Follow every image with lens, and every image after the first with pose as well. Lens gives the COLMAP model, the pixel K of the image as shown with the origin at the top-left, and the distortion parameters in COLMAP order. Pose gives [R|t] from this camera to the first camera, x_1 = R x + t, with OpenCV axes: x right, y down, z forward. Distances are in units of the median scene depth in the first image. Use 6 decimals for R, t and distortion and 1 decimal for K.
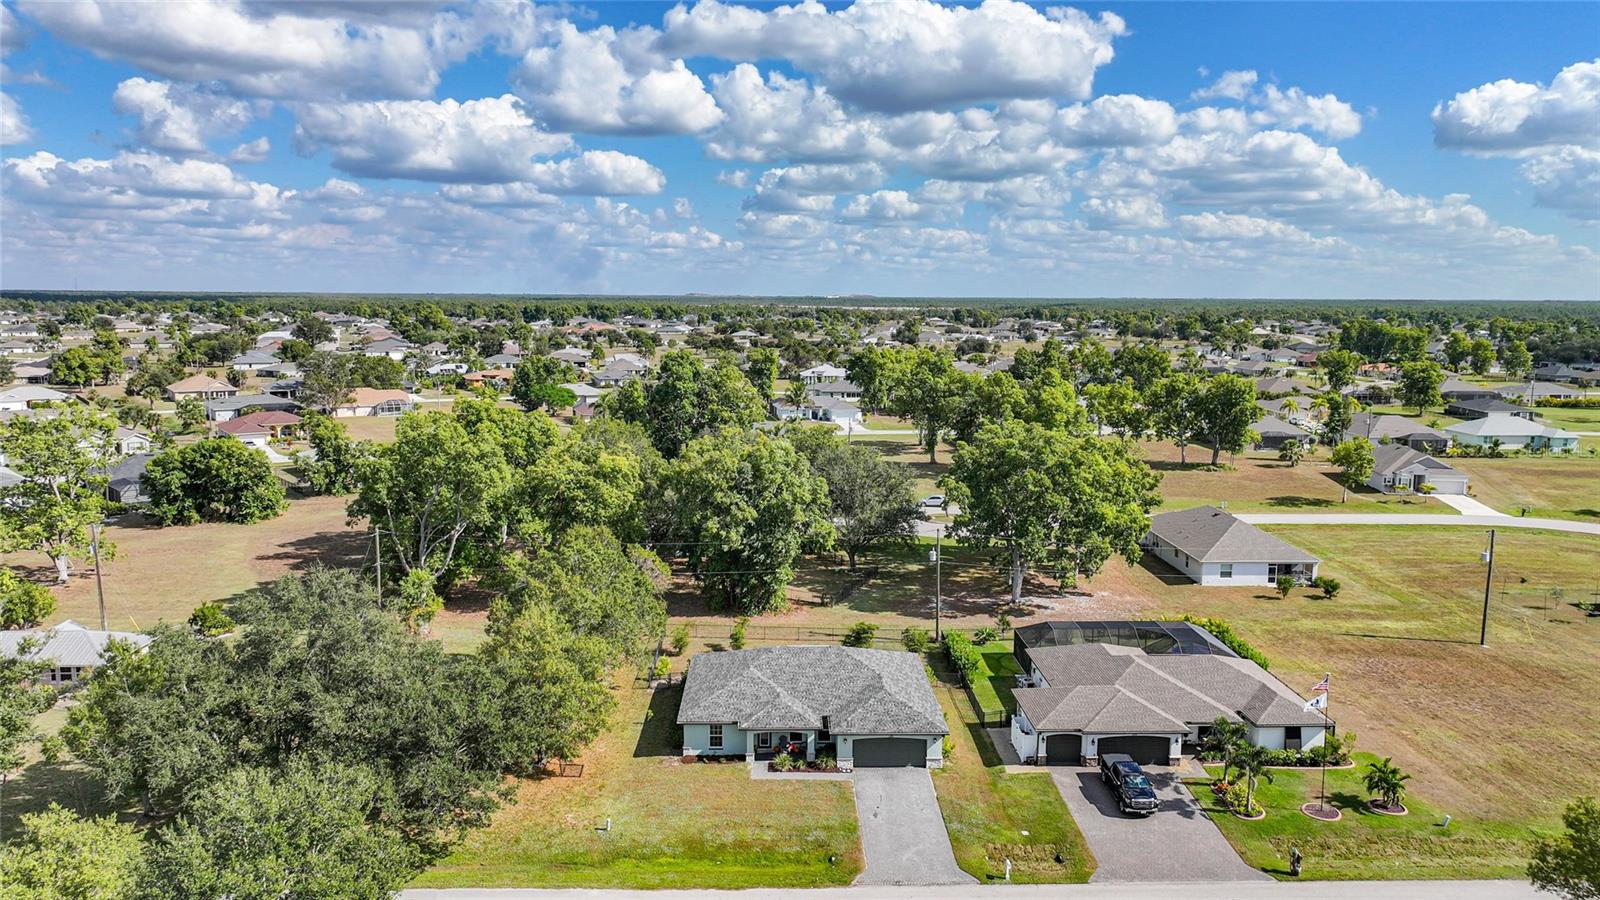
lens RADIAL K [[1135.0, 0, 800.0], [0, 1135.0, 450.0], [0, 0, 1]] dist [-0.004478, 0.024367]
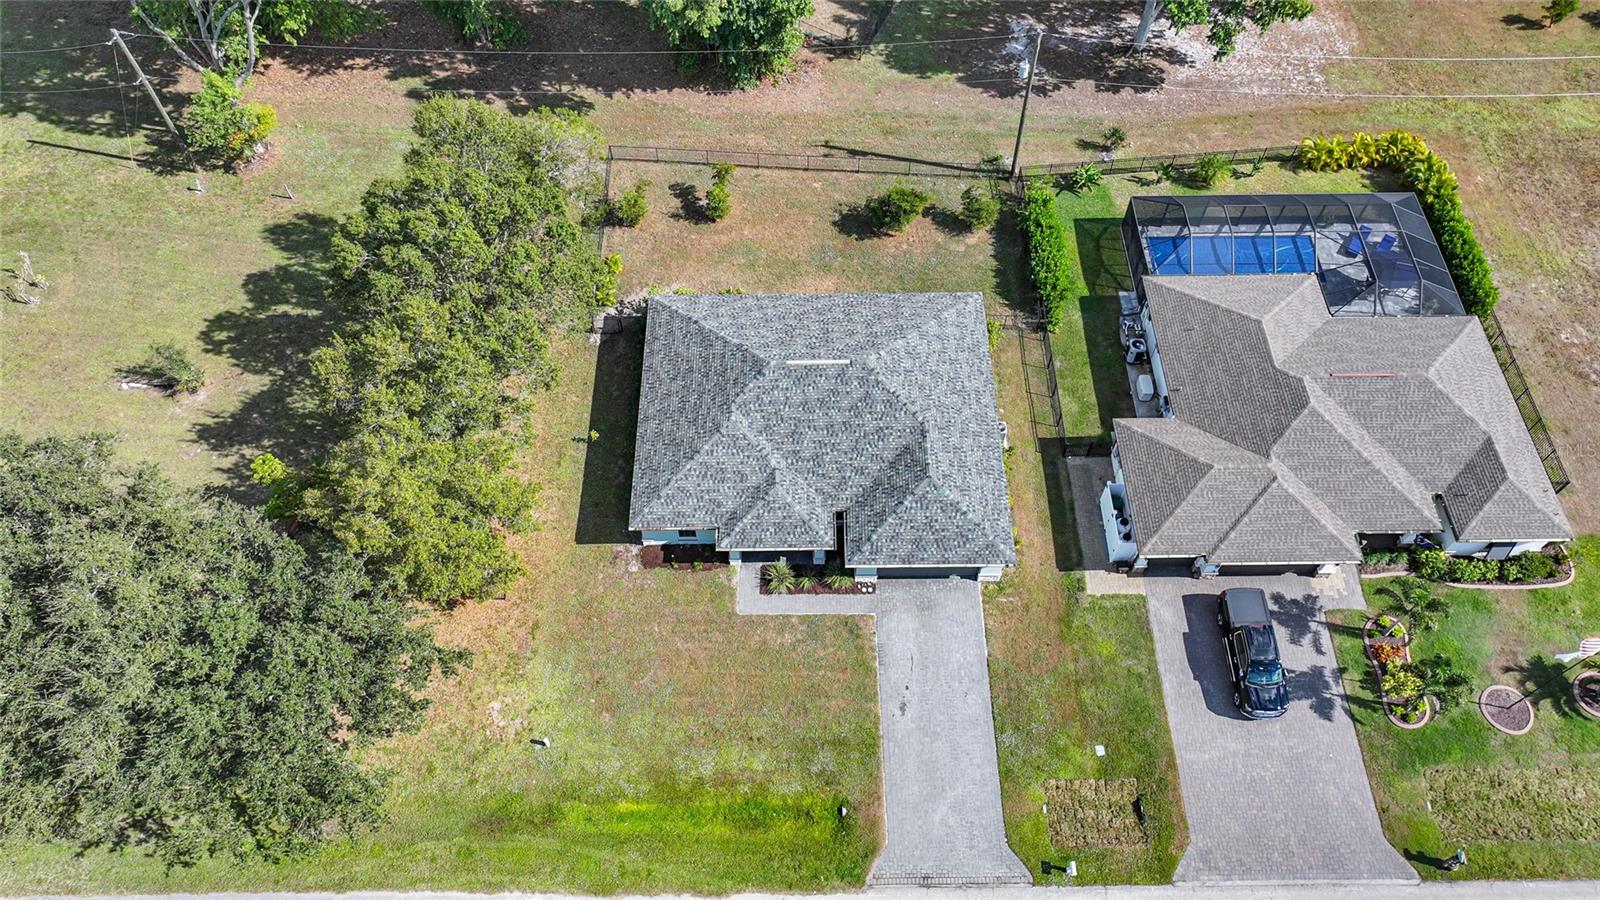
lens RADIAL K [[1135.0, 0, 800.0], [0, 1135.0, 450.0], [0, 0, 1]] dist [-0.004478, 0.024367]
pose [[0.999874, 0.008802, -0.013200, 0.003856], [0.004221, 0.654401, 0.756136, -0.198492], [0.015294, -0.756097, 0.654281, 0.356425]]
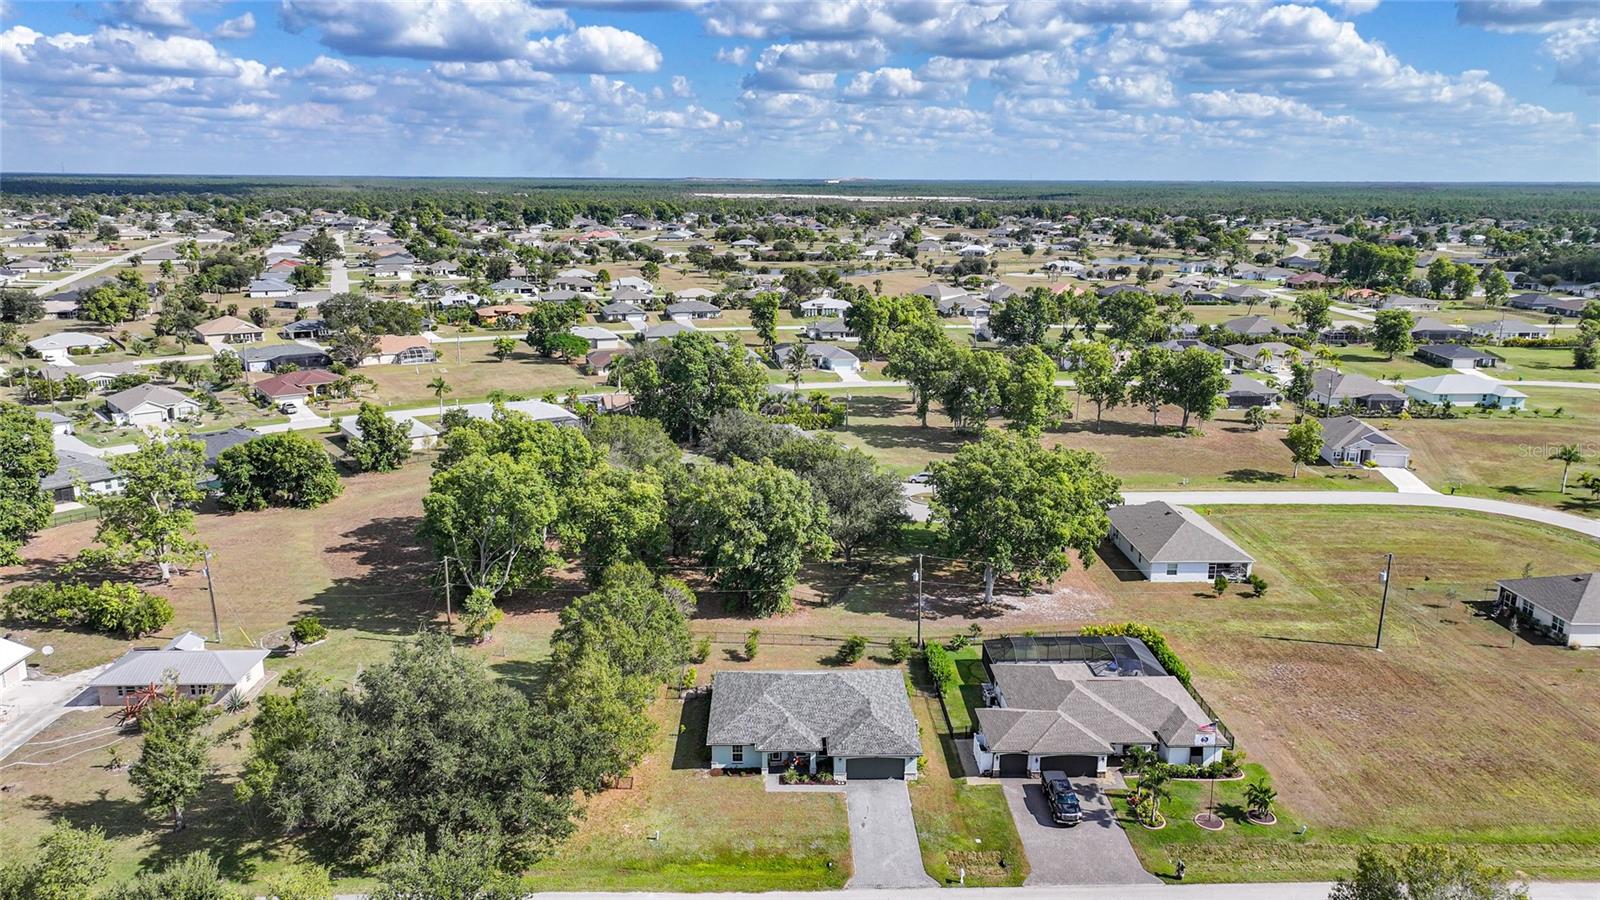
lens RADIAL K [[1135.6, 0, 800.0], [0, 1135.6, 450.0], [0, 0, 1]] dist [0.004674, 0.003593]
pose [[0.999999, -0.001257, -0.000255, -0.002514], [0.001276, 0.994714, 0.102677, -0.131325], [0.000125, -0.102678, 0.994715, -0.134819]]
